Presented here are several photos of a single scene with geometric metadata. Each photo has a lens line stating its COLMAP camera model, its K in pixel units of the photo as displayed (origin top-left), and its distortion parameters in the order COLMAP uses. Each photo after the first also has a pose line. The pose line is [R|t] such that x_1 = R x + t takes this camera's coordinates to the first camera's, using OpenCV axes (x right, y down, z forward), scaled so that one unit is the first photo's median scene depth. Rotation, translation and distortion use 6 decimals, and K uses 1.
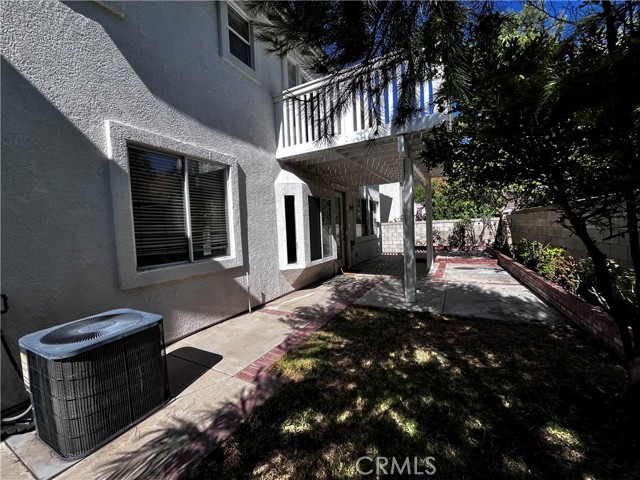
lens RADIAL K [[258.9, 0, 318.9], [0, 258.9, 241.7], [0, 0, 1]] dist [-0.001039, -0.000681]
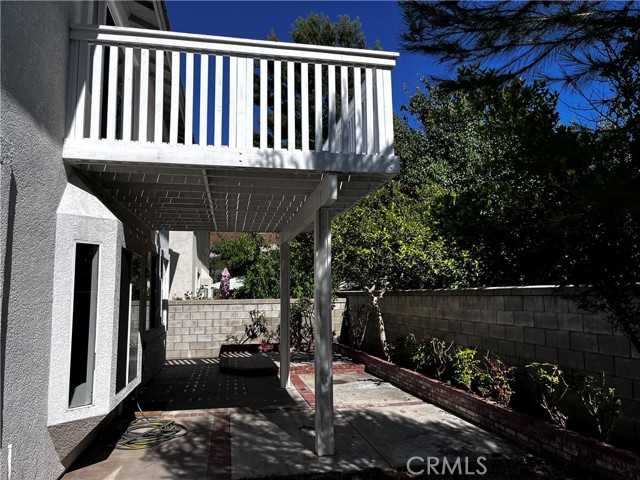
lens RADIAL K [[485.8, 0, 320.0], [0, 485.8, 240.0], [0, 0, 1]] dist [0.074219, -0.092940]
pose [[0.771858, 0.107397, 0.626658, -0.326560], [0.009287, 0.983621, -0.180012, -0.031051], [-0.635727, 0.144764, 0.758218, 0.115121]]
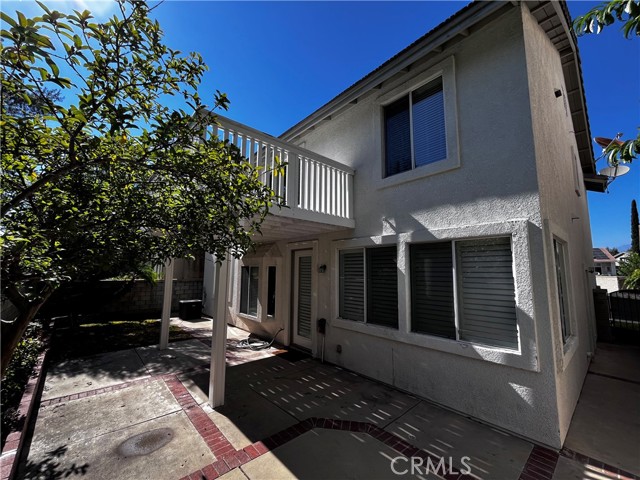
lens RADIAL K [[258.9, 0, 318.9], [0, 258.9, 241.7], [0, 0, 1]] dist [-0.001039, -0.000681]
pose [[-0.339307, -0.063702, -0.938516, 1.329366], [-0.034731, 0.997872, -0.055175, -0.278756], [0.940034, 0.013874, -0.340797, 2.121978]]
